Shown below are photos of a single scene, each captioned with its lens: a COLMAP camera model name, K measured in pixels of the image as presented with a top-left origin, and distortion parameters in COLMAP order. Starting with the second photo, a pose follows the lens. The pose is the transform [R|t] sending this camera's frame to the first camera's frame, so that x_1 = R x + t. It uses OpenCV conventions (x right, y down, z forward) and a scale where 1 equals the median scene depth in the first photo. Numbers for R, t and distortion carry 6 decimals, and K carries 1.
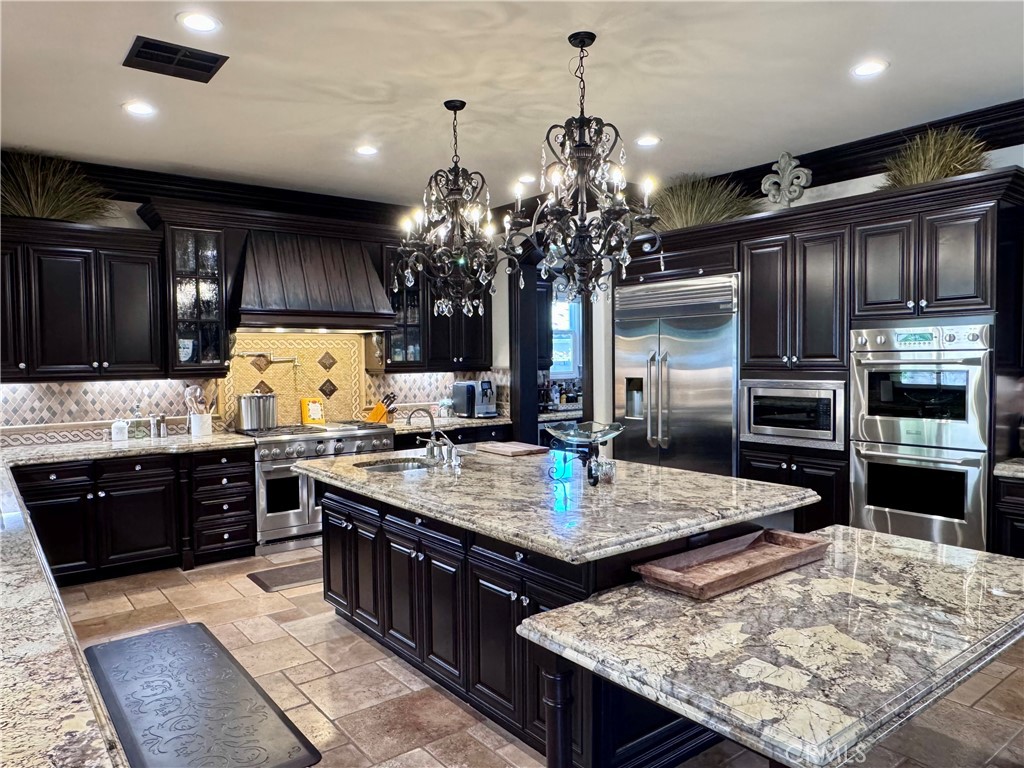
lens RADIAL K [[705.1, 0, 512.0], [0, 705.1, 384.0], [0, 0, 1]] dist [-0.002967, -0.000825]
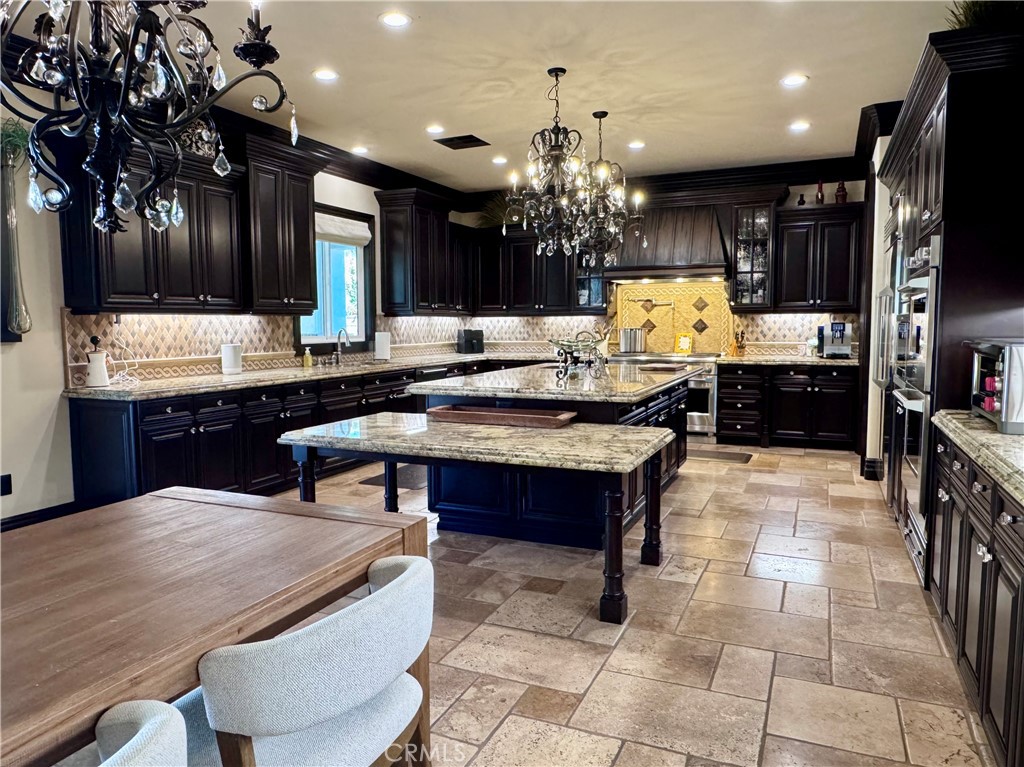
lens RADIAL K [[705.1, 0, 512.0], [0, 705.1, 383.5], [0, 0, 1]] dist [-0.002967, -0.000825]
pose [[0.466953, 0.088091, -0.879883, 0.817646], [-0.029714, 0.996027, 0.083950, 0.014908], [0.883783, -0.013056, 0.467715, 0.141436]]
